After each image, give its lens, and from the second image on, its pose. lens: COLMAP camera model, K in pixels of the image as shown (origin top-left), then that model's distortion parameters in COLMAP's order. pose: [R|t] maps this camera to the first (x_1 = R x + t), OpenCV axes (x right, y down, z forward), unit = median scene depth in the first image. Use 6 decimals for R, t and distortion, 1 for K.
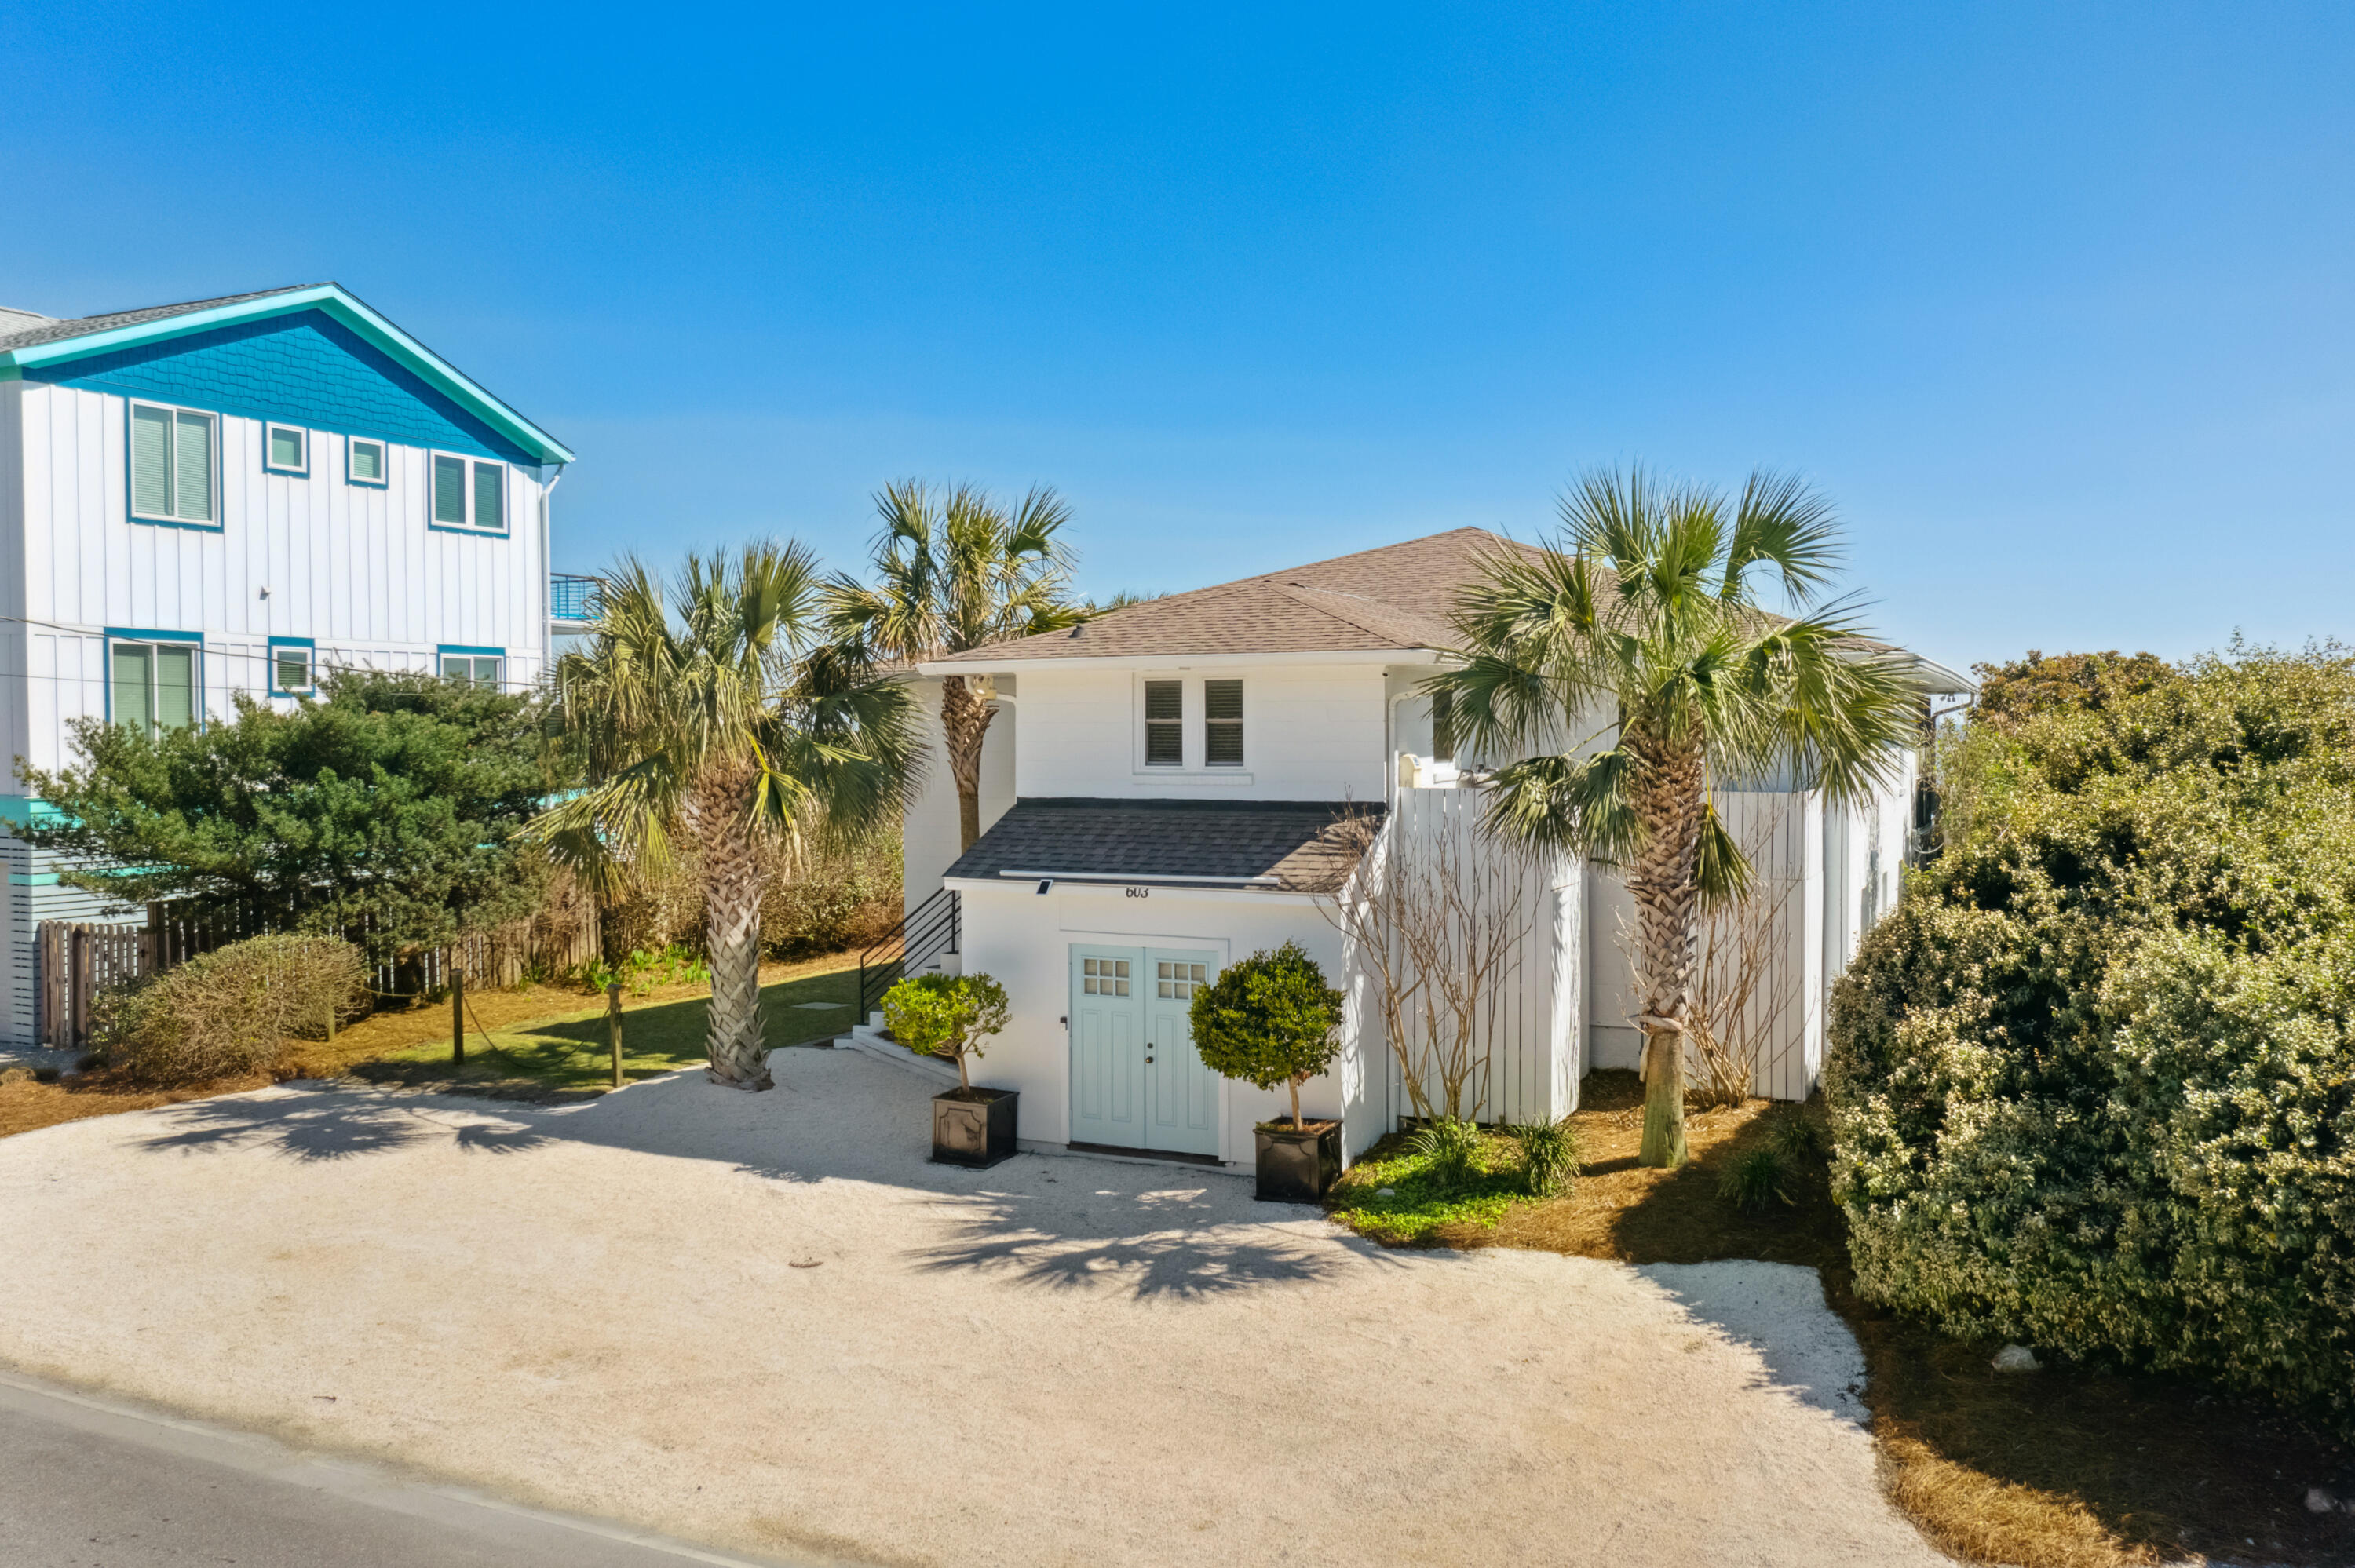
lens RADIAL K [[1908.4, 0, 1180.9], [0, 1908.4, 783.3], [0, 0, 1]] dist [-0.018701, -0.007683]
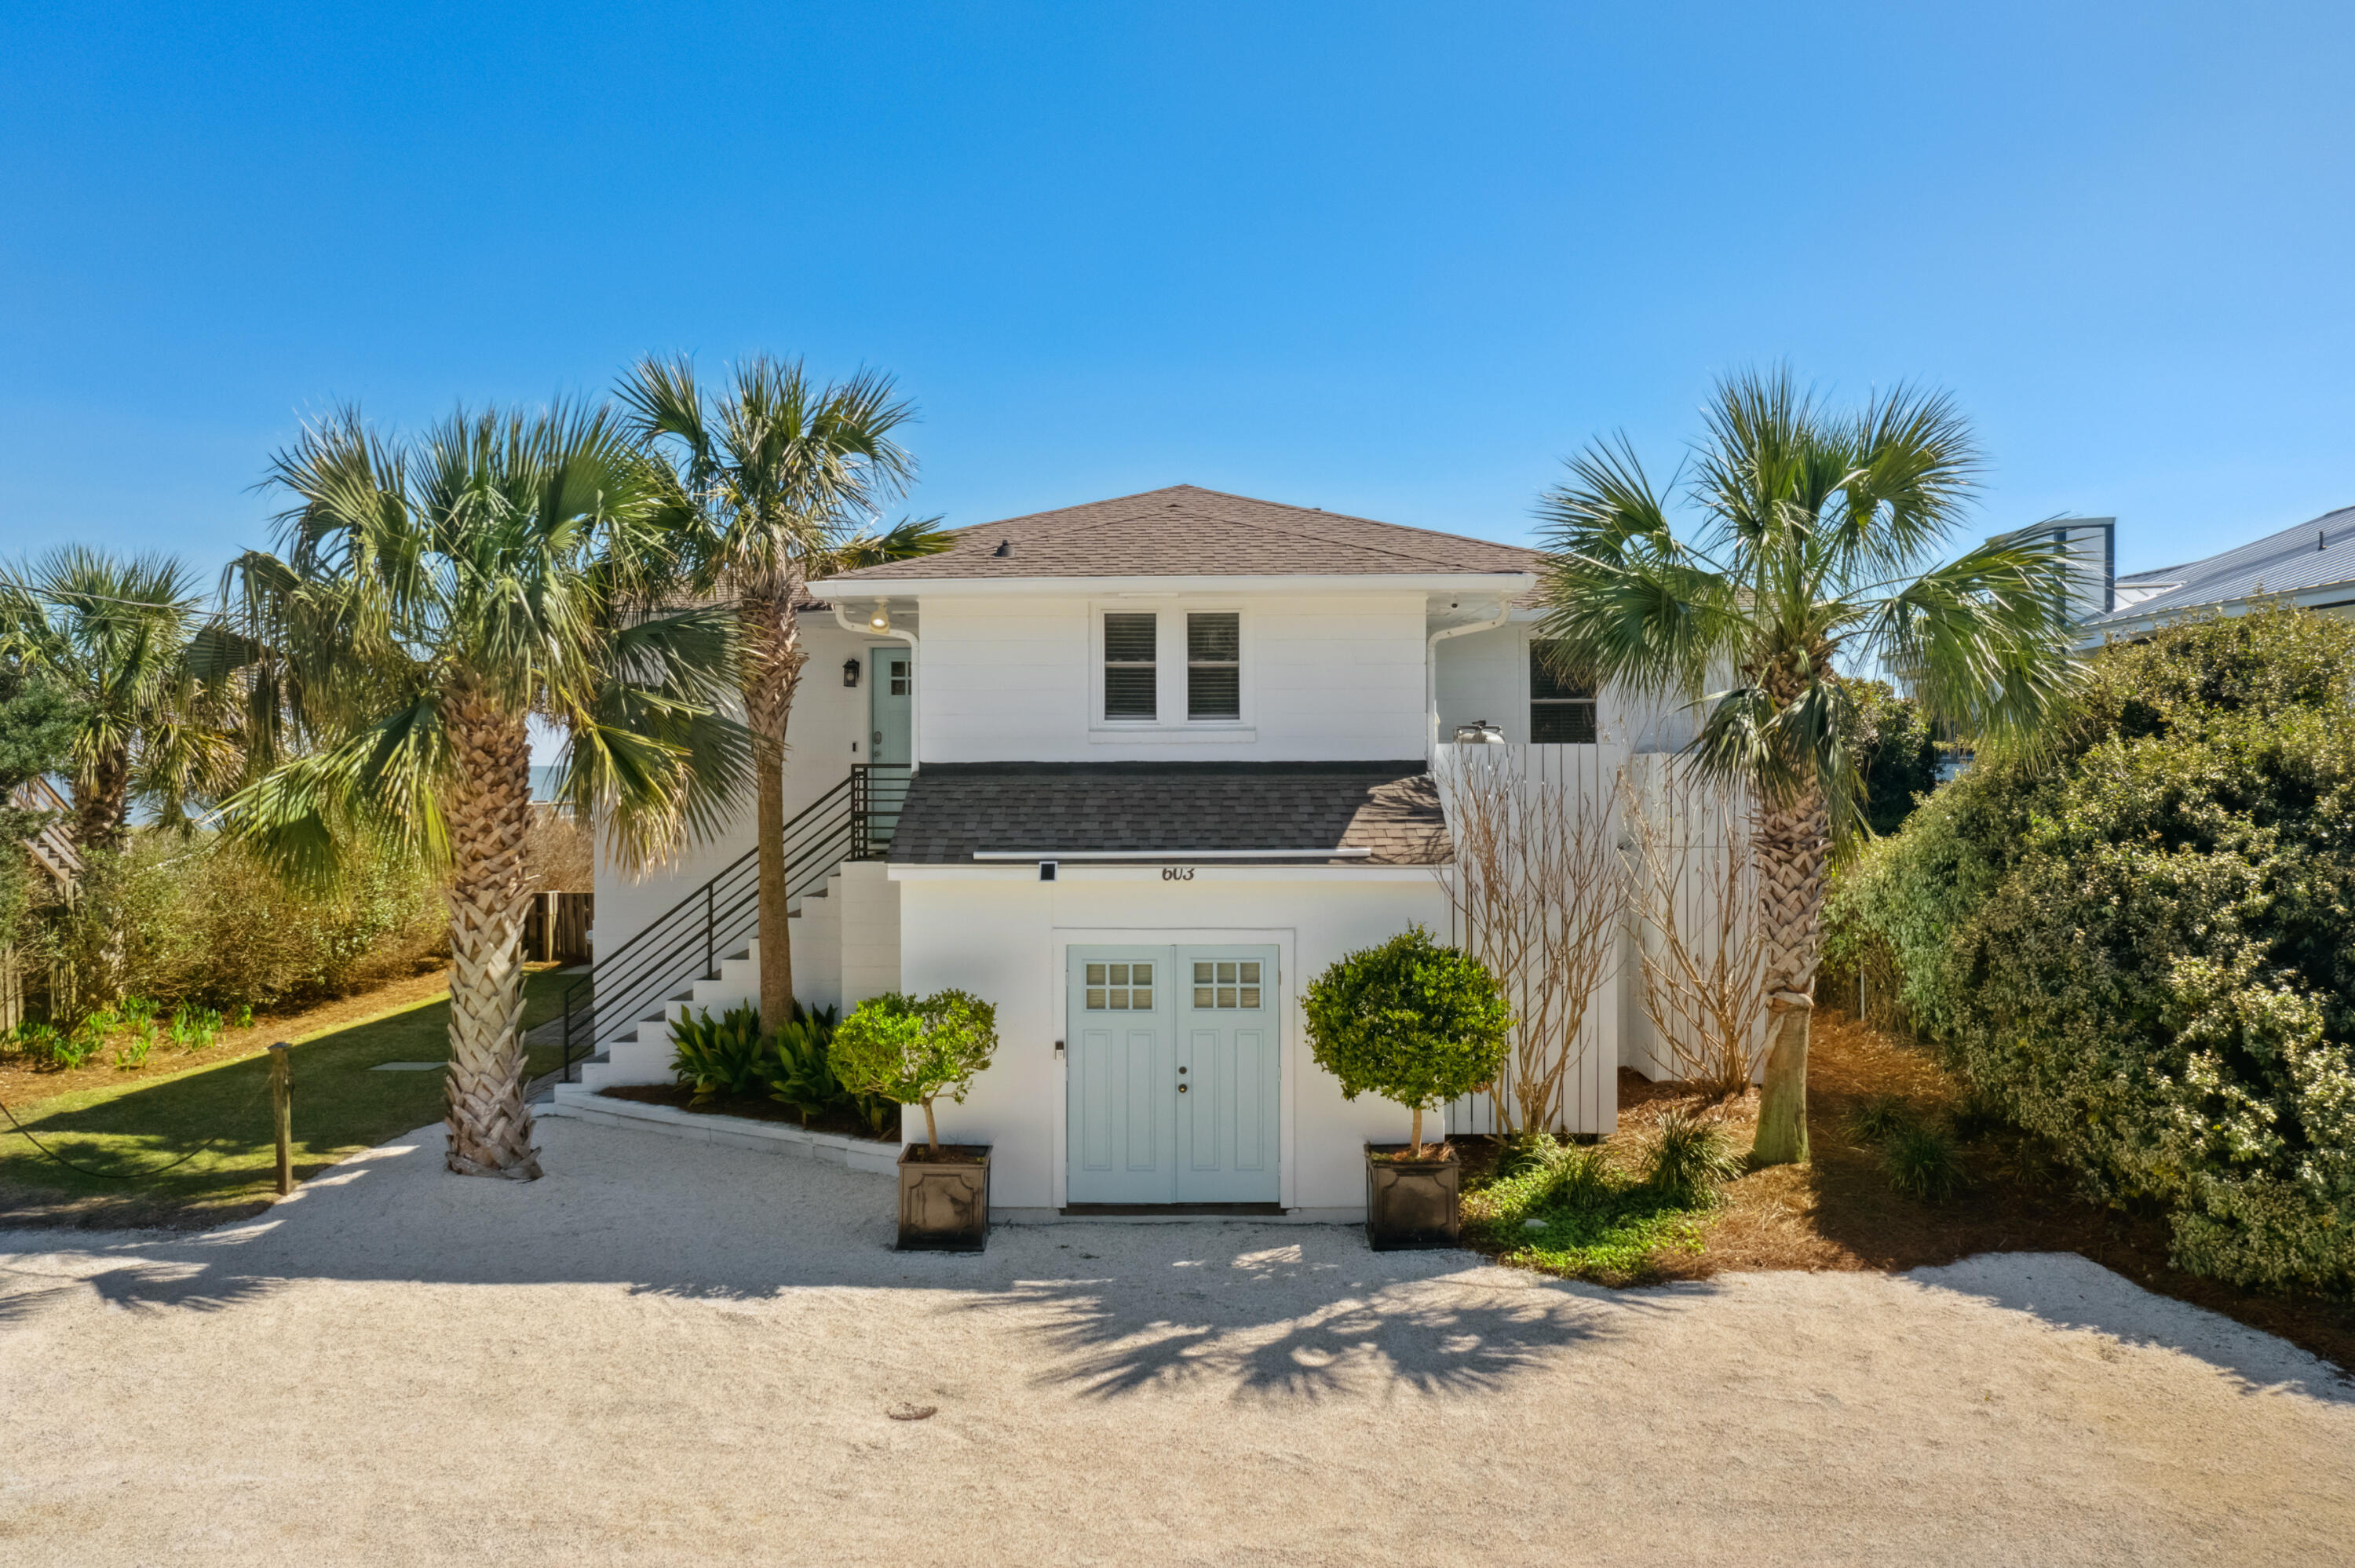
lens RADIAL K [[1908.4, 0, 1174.6], [0, 1908.4, 774.8], [0, 0, 1]] dist [-0.018701, -0.007683]
pose [[0.902775, -0.002155, 0.430107, -0.362581], [0.012550, 0.999694, -0.021334, 0.033578], [-0.429930, 0.024658, 0.902526, 0.297333]]
